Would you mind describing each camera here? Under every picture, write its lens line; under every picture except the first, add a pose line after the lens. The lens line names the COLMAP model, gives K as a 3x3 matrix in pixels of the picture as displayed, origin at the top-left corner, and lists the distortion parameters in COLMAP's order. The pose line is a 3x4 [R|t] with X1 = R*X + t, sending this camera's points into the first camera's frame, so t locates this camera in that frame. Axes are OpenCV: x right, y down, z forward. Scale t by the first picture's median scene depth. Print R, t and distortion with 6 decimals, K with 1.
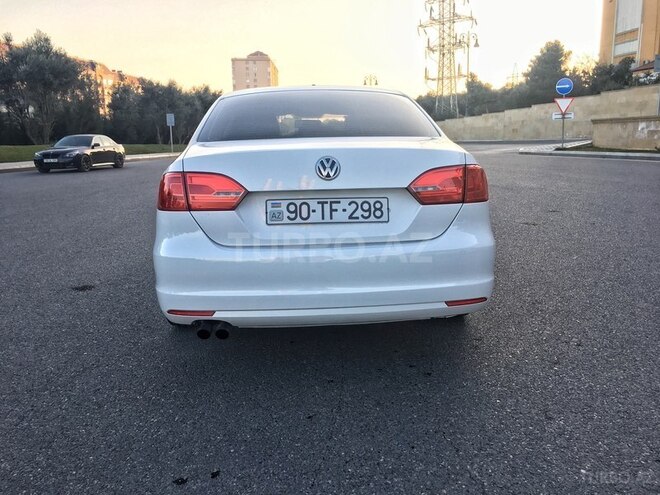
lens RADIAL K [[560.9, 0, 330.0], [0, 560.9, 247.5], [0, 0, 1]] dist [0.073770, -0.103566]
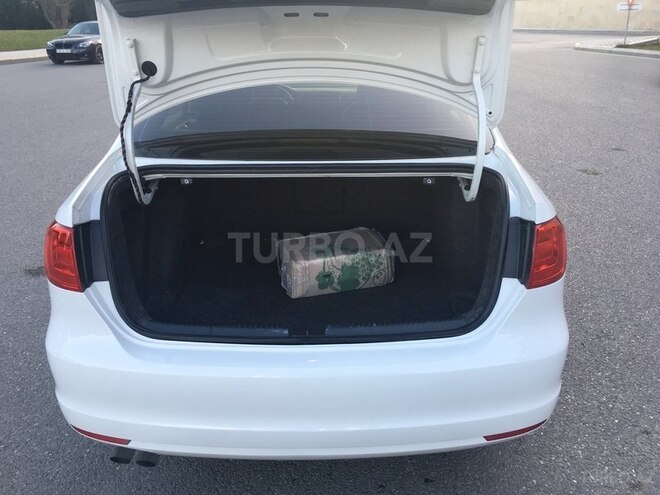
lens RADIAL K [[560.9, 0, 330.0], [0, 560.9, 247.5], [0, 0, 1]] dist [0.073770, -0.103566]
pose [[0.997979, 0.037978, -0.050946, 0.034190], [-0.027514, 0.980952, 0.192291, -0.151973], [0.057278, -0.190501, 0.980015, 0.251179]]
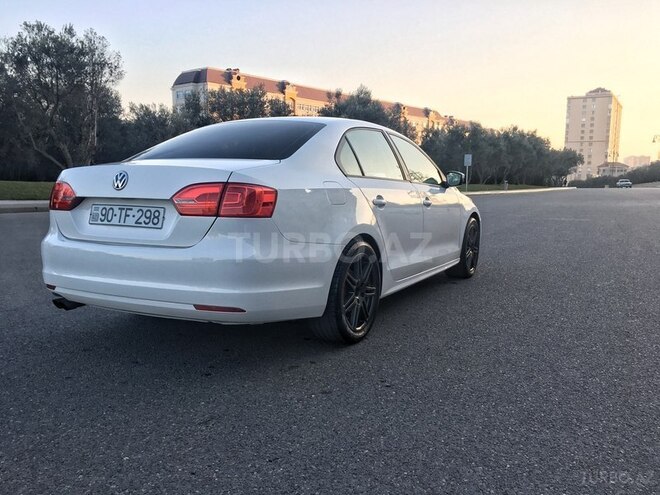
lens RADIAL K [[560.9, 0, 330.0], [0, 560.9, 247.5], [0, 0, 1]] dist [0.073770, -0.103566]
pose [[0.839280, 0.083552, -0.537242, 0.668410], [-0.121437, 0.991966, -0.035439, -0.005160], [0.529965, 0.094984, 0.842683, 0.136250]]
